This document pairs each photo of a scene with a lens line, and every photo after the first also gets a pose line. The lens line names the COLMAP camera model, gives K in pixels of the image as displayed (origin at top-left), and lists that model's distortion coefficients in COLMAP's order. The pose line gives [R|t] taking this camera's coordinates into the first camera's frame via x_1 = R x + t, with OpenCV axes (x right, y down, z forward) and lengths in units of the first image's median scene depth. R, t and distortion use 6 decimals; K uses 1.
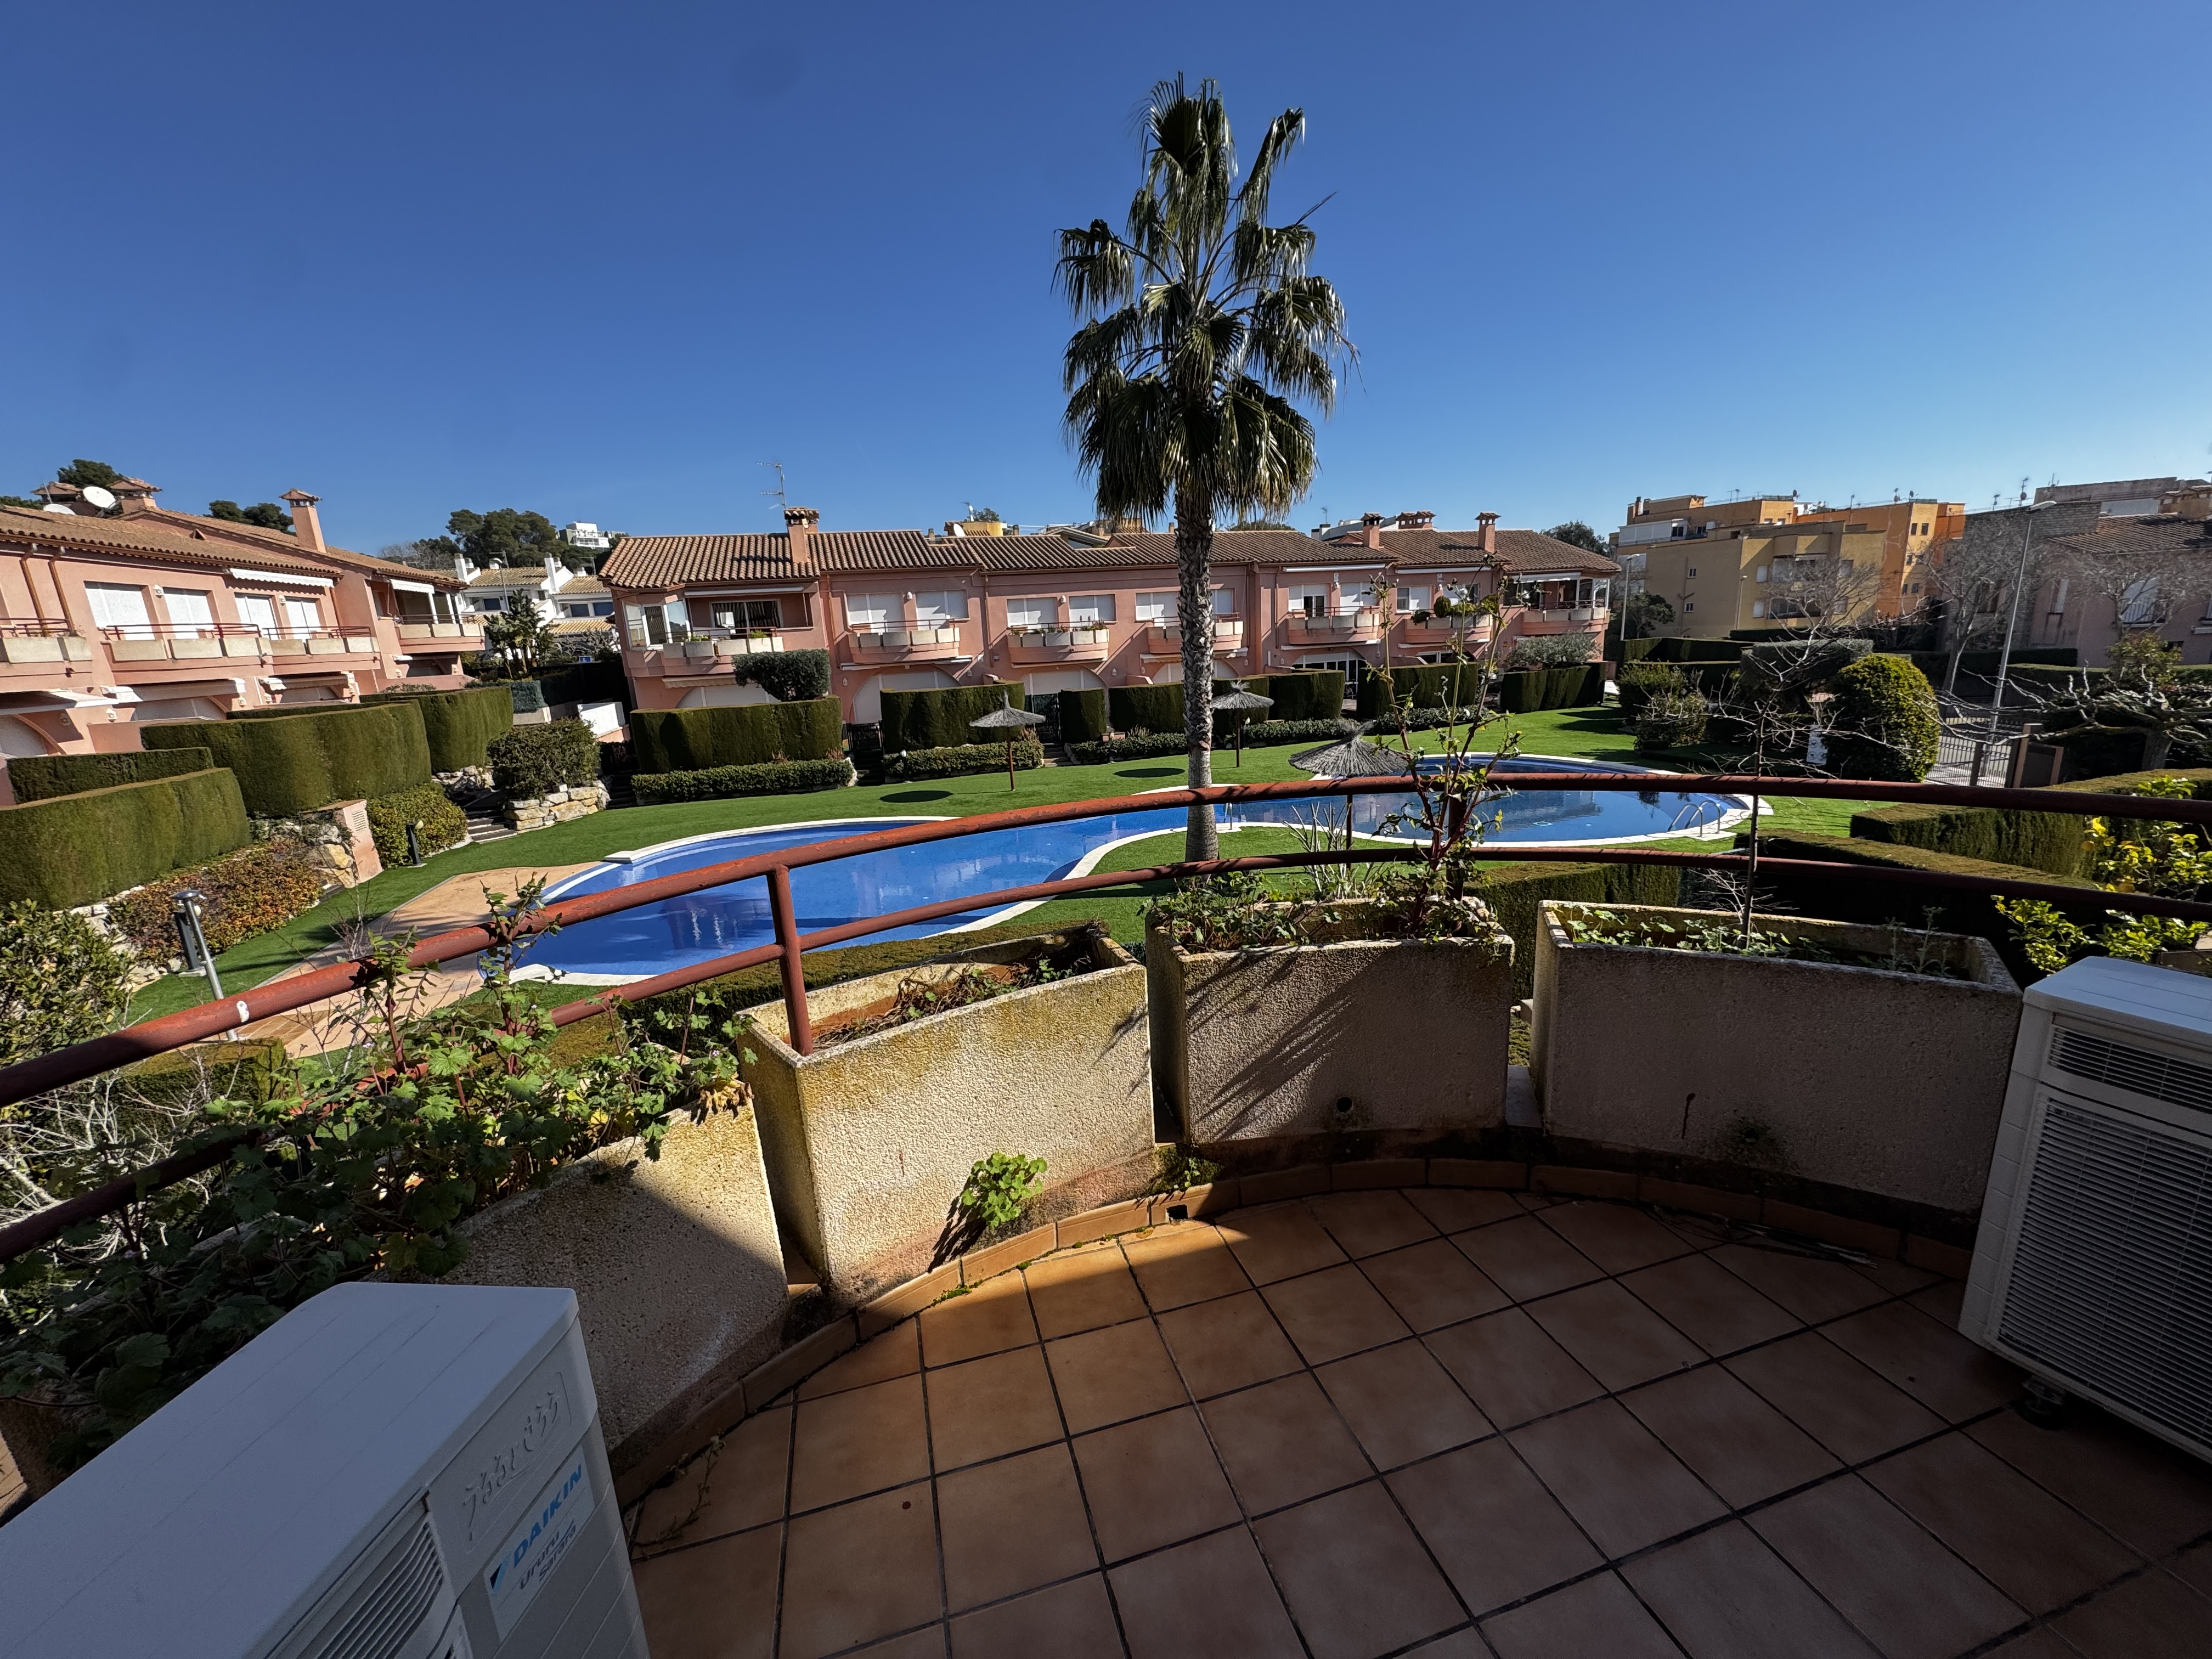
lens RADIAL K [[878.3, 0, 1105.5], [0, 878.3, 829.2], [0, 0, 1]] dist [-0.001815, -0.000228]
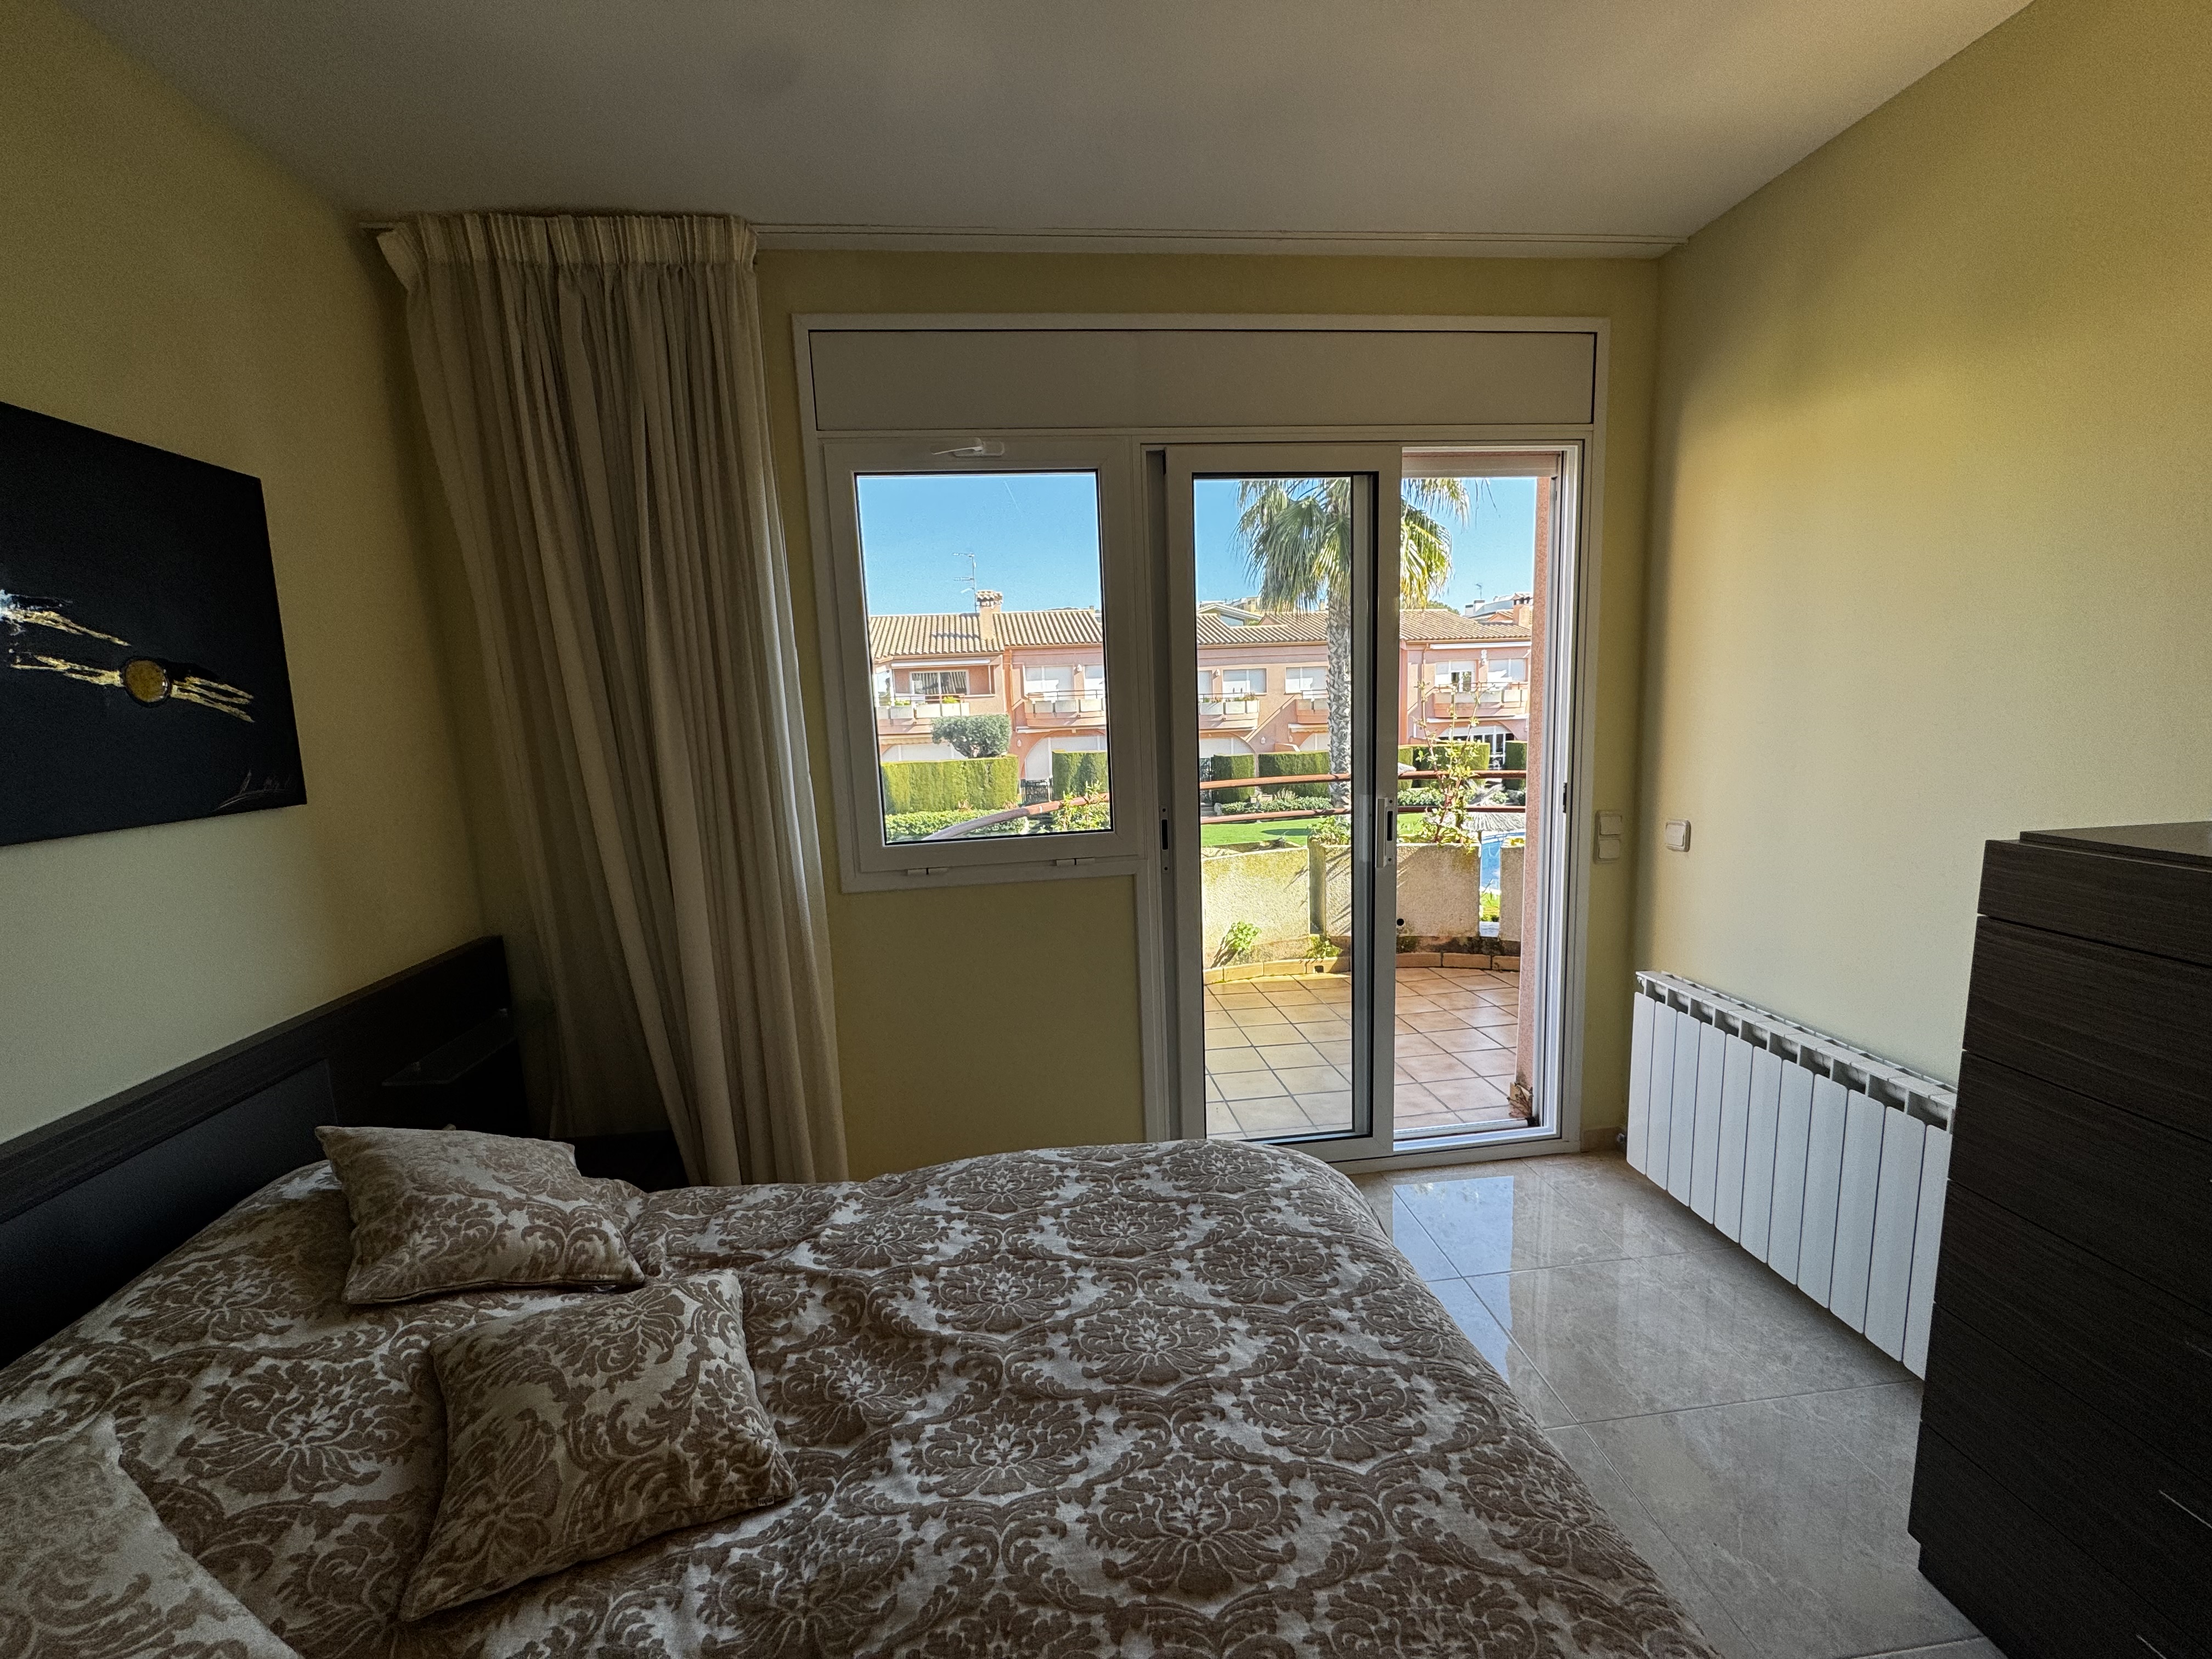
lens RADIAL K [[879.6, 0, 1106.0], [0, 879.6, 829.5], [0, 0, 1]] dist [-0.003077, -0.000152]
pose [[0.986890, 0.037296, -0.157029, -0.008089], [-0.049209, 0.996141, -0.072675, 0.020825], [0.153713, 0.079449, 0.984916, -0.092107]]
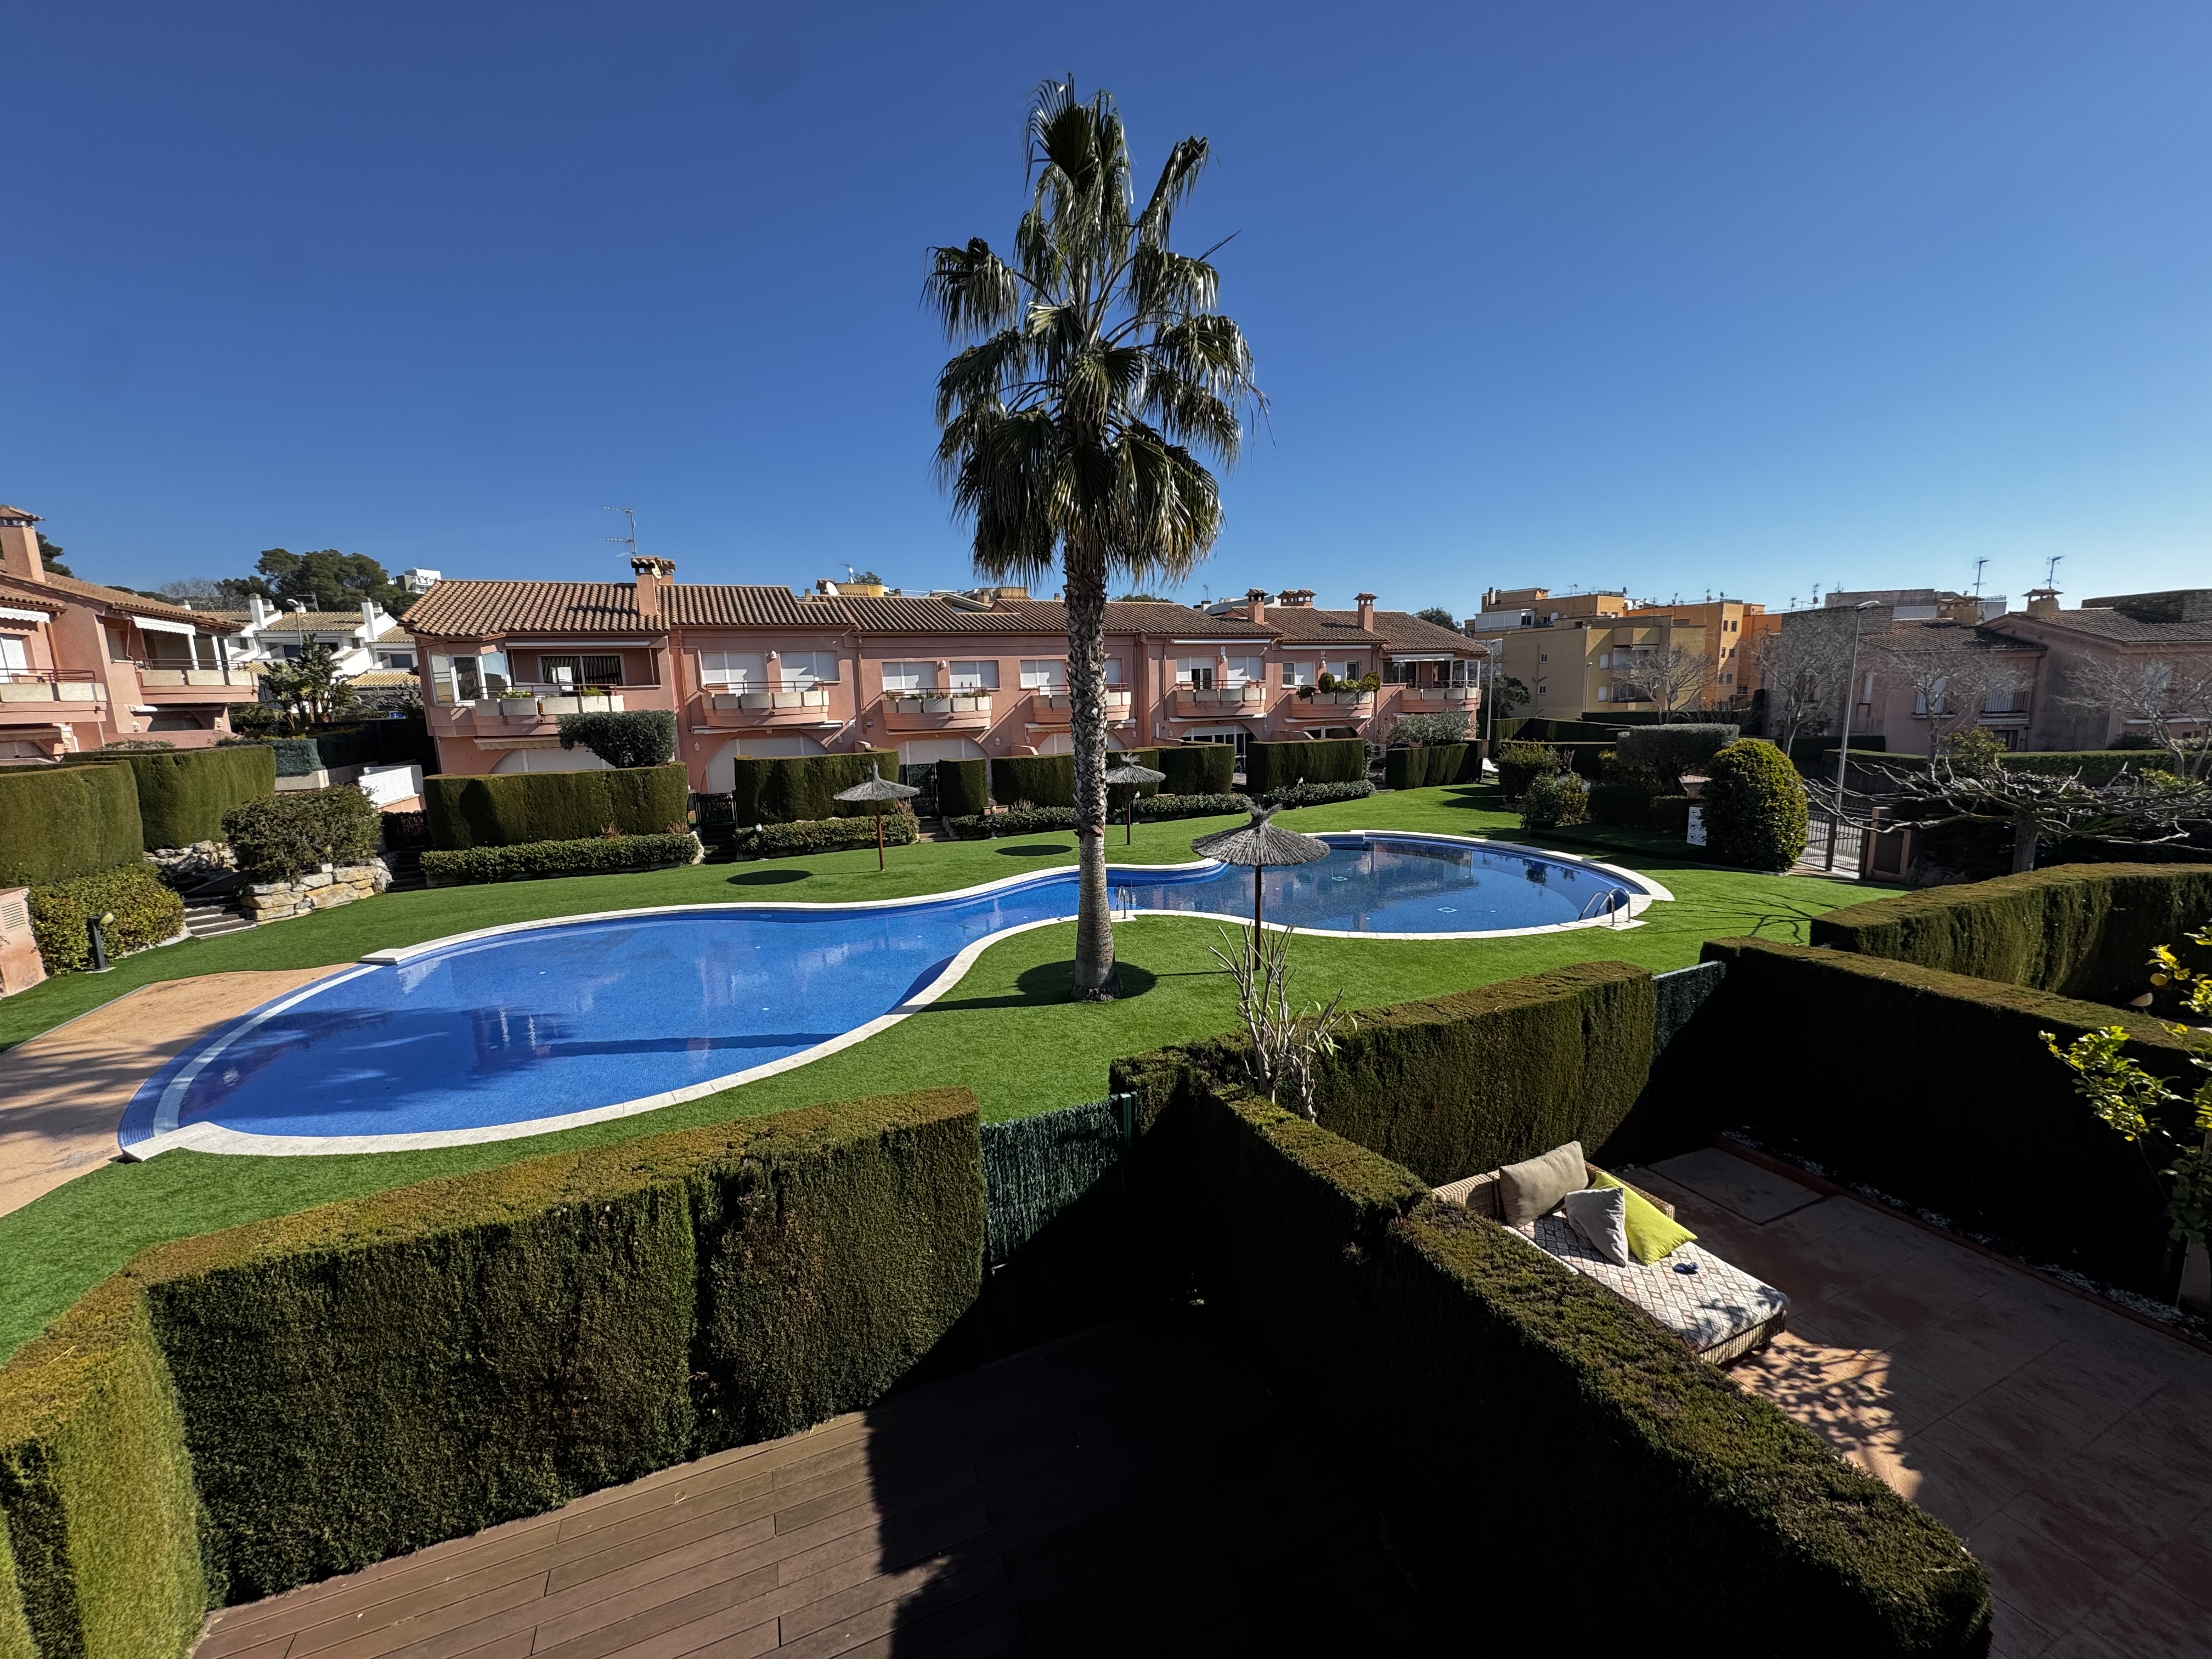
lens RADIAL K [[877.9, 0, 1106.0], [0, 877.9, 829.5], [0, 0, 1]] dist [-0.001536, -0.000009]
pose [[0.991405, 0.005612, 0.130710, 0.003484], [0.004222, 0.997187, -0.074836, -0.015444], [-0.130763, 0.074744, 0.988592, 0.068633]]
